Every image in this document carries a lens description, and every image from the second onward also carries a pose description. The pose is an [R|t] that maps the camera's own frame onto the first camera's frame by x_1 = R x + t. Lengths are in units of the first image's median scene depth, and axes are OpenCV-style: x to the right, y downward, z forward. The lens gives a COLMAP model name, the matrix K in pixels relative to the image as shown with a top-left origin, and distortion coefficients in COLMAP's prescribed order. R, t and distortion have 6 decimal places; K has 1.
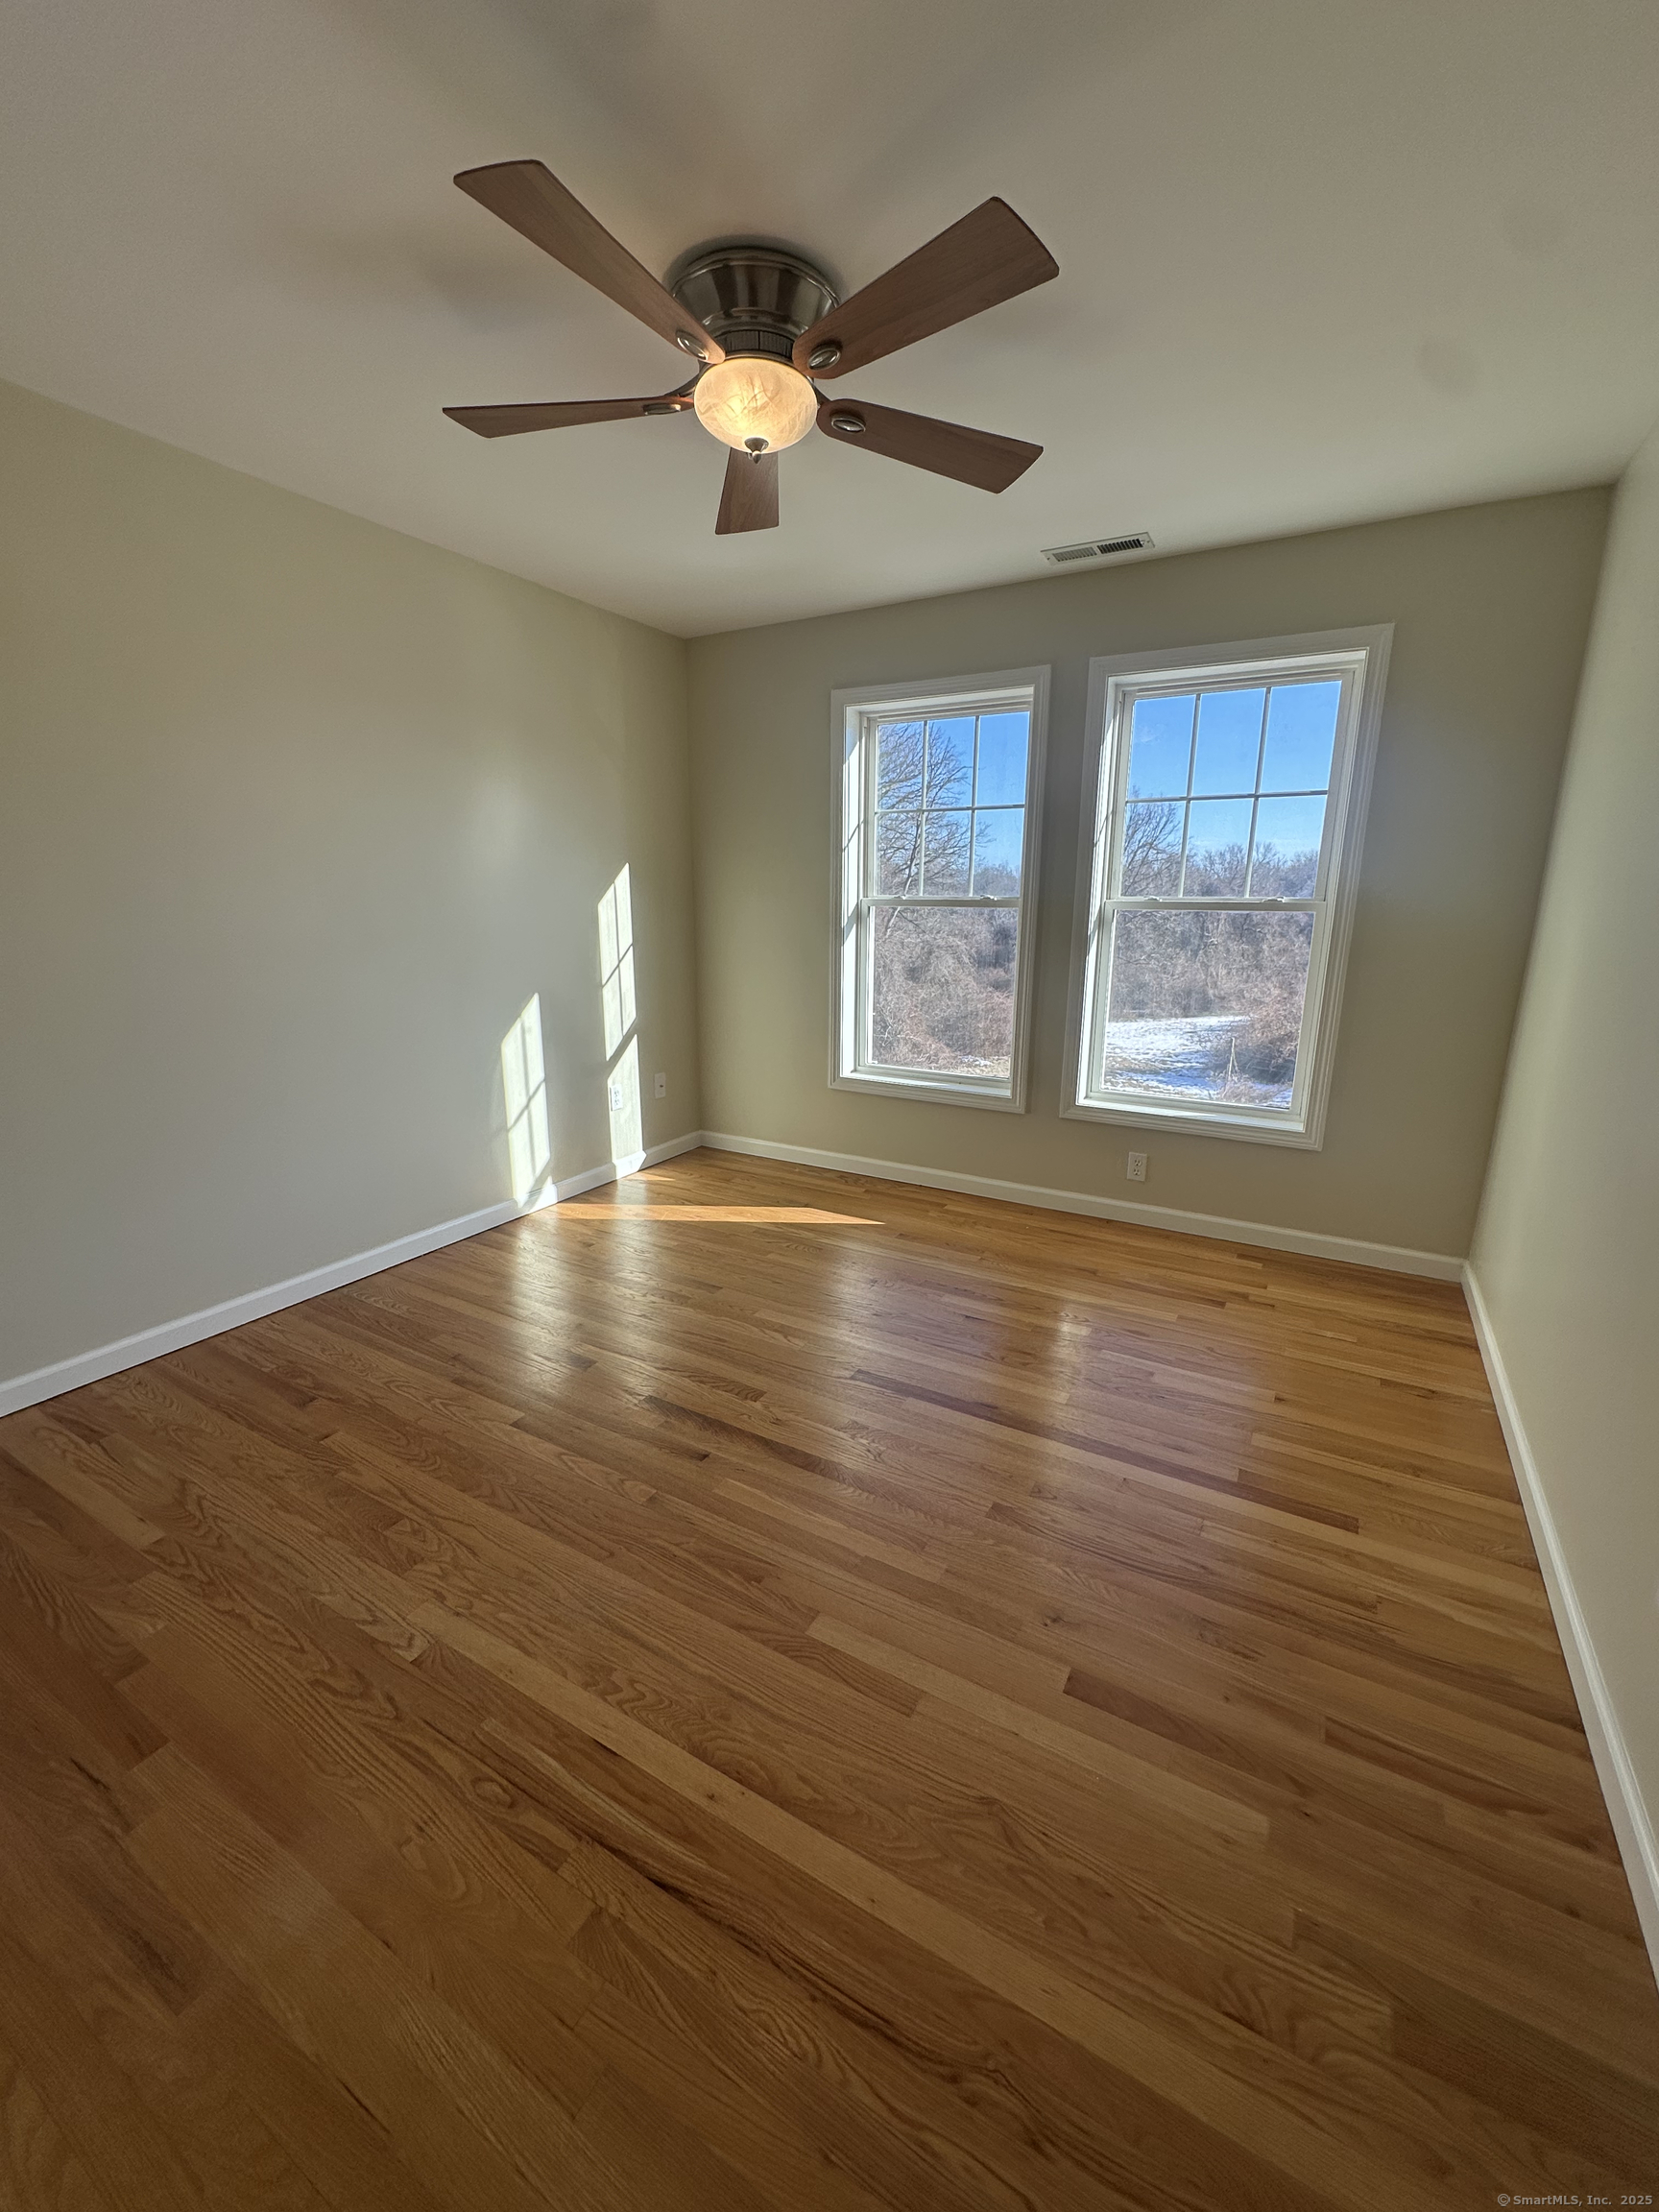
lens RADIAL K [[885.2, 0, 829.5], [0, 885.2, 1106.0], [0, 0, 1]] dist [0.001009, 0.000078]
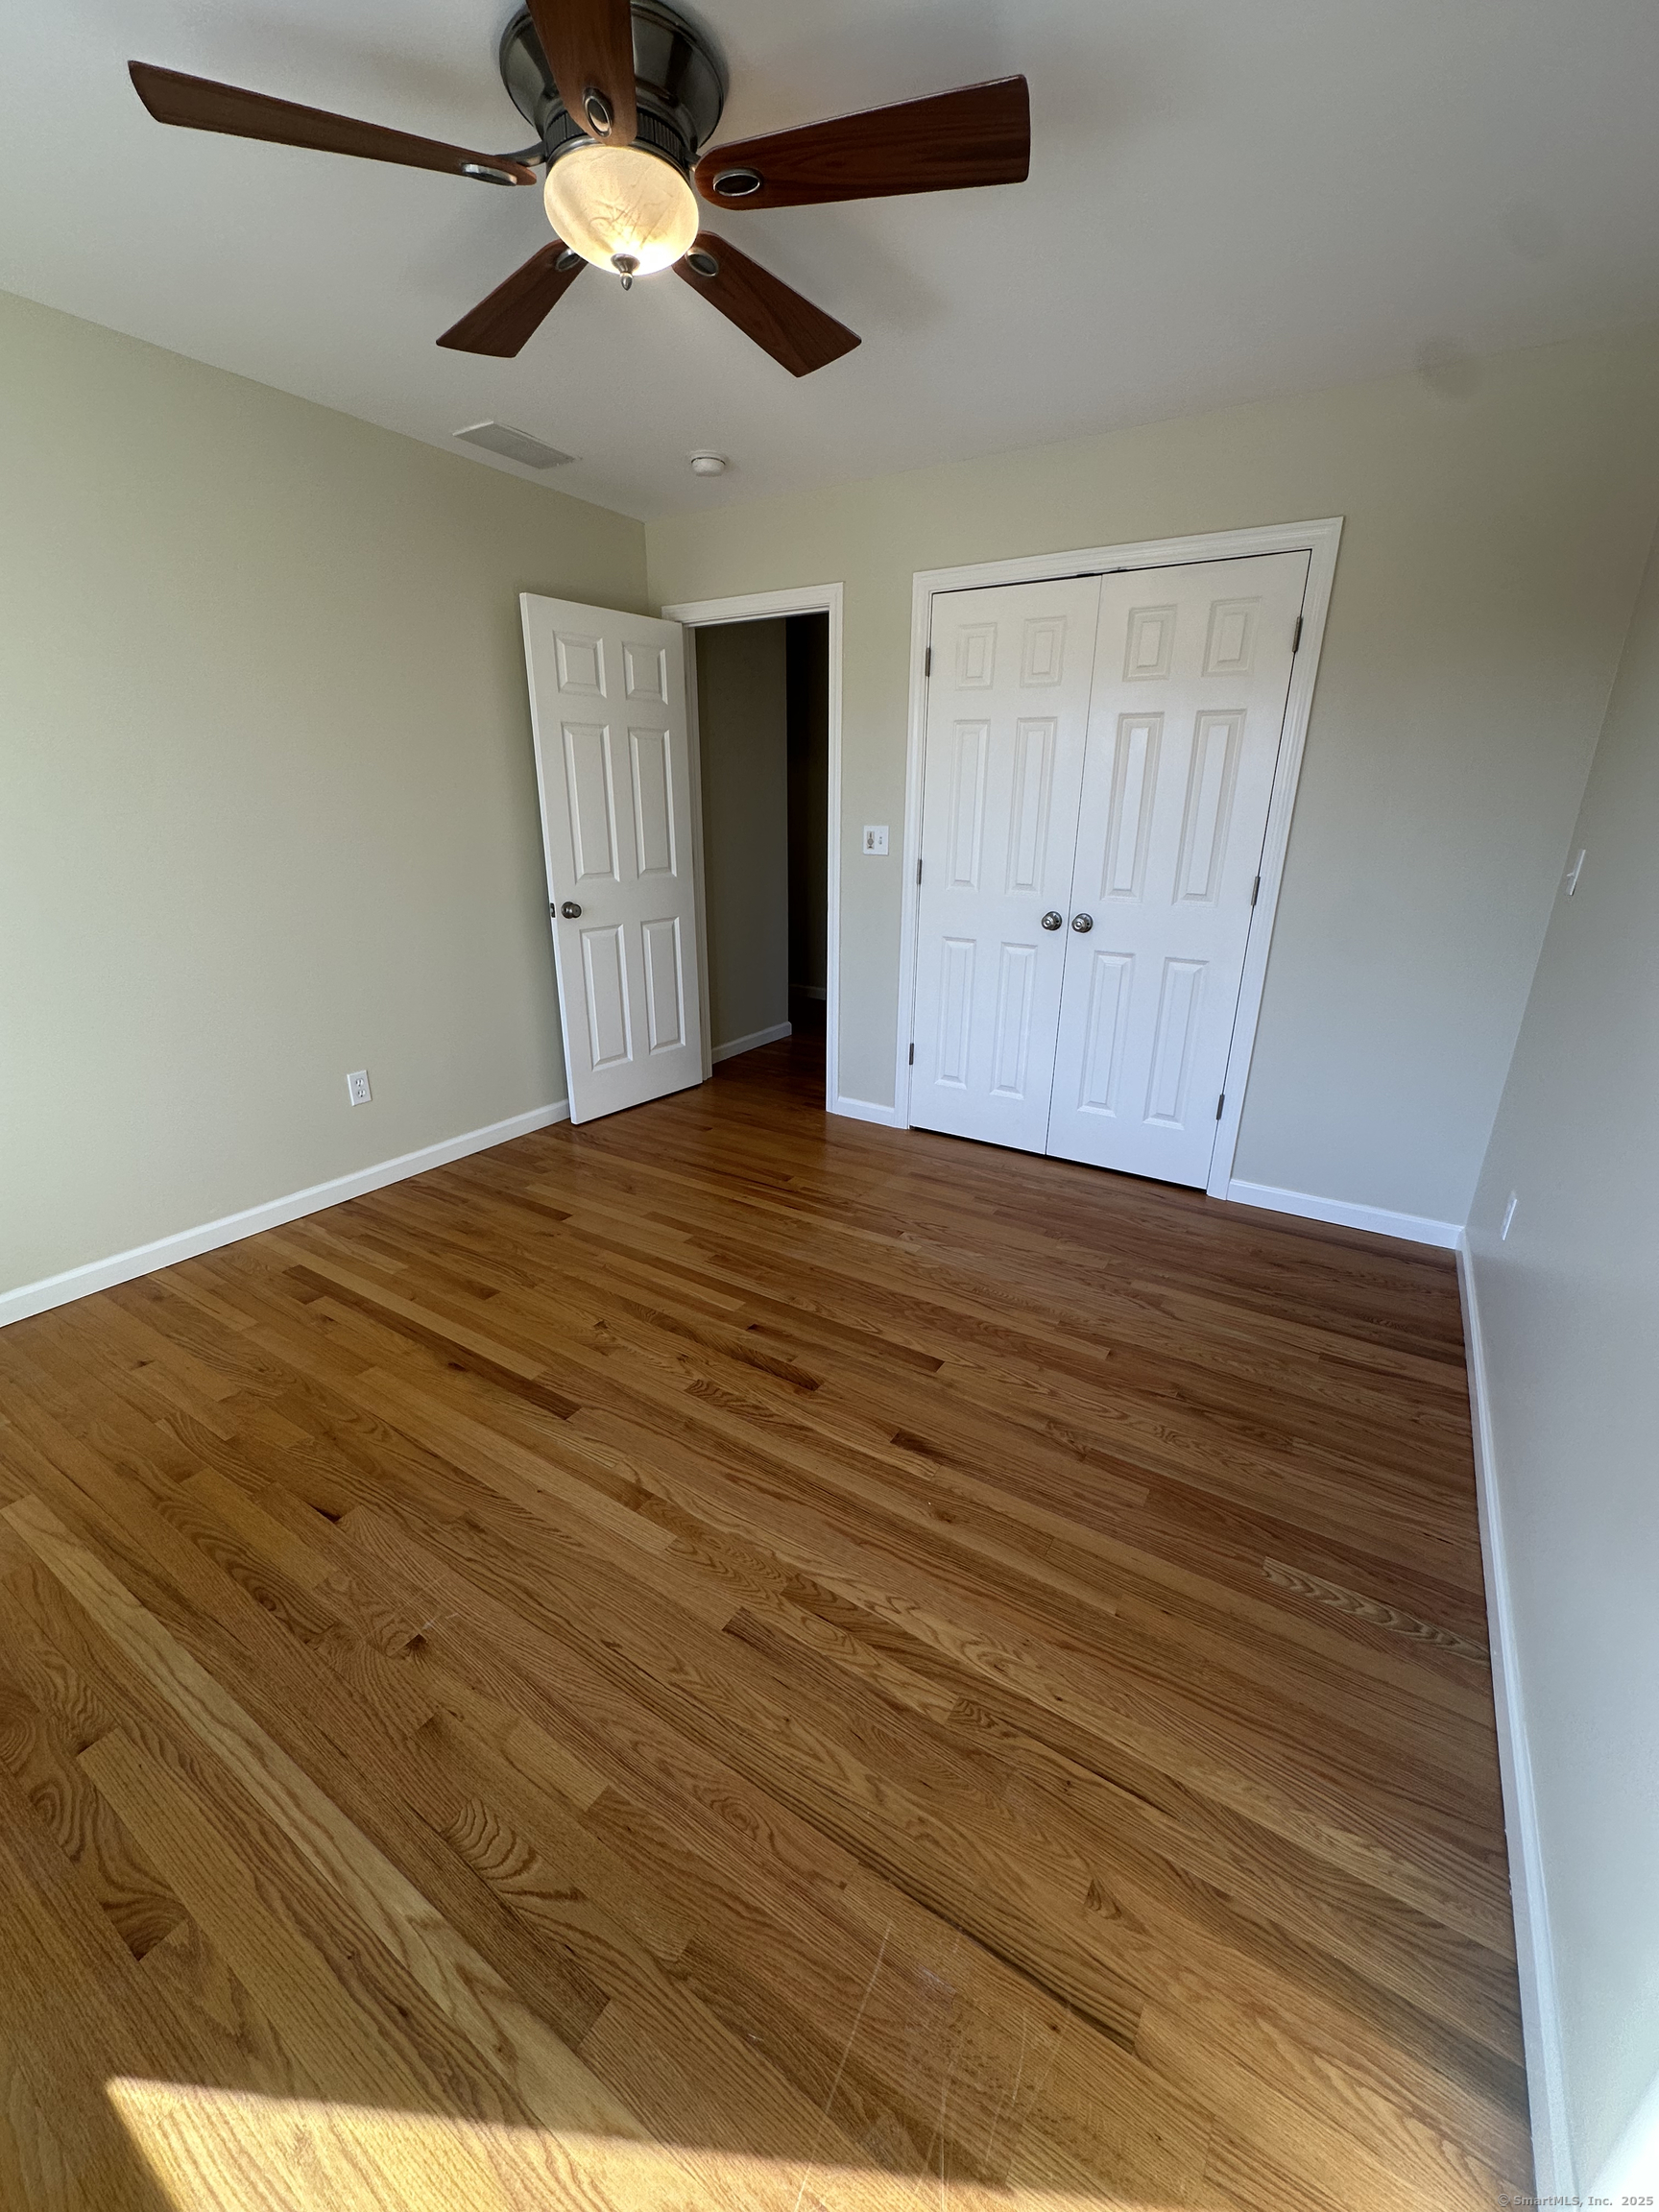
lens RADIAL K [[886.6, 0, 838.3], [0, 886.6, 1113.4], [0, 0, 1]] dist [0.000274, -0.000131]
pose [[-0.999435, -0.022857, 0.024660, -0.272515], [-0.005596, 0.836254, 0.548314, -0.454827], [-0.033155, 0.547866, -0.835909, 1.788102]]
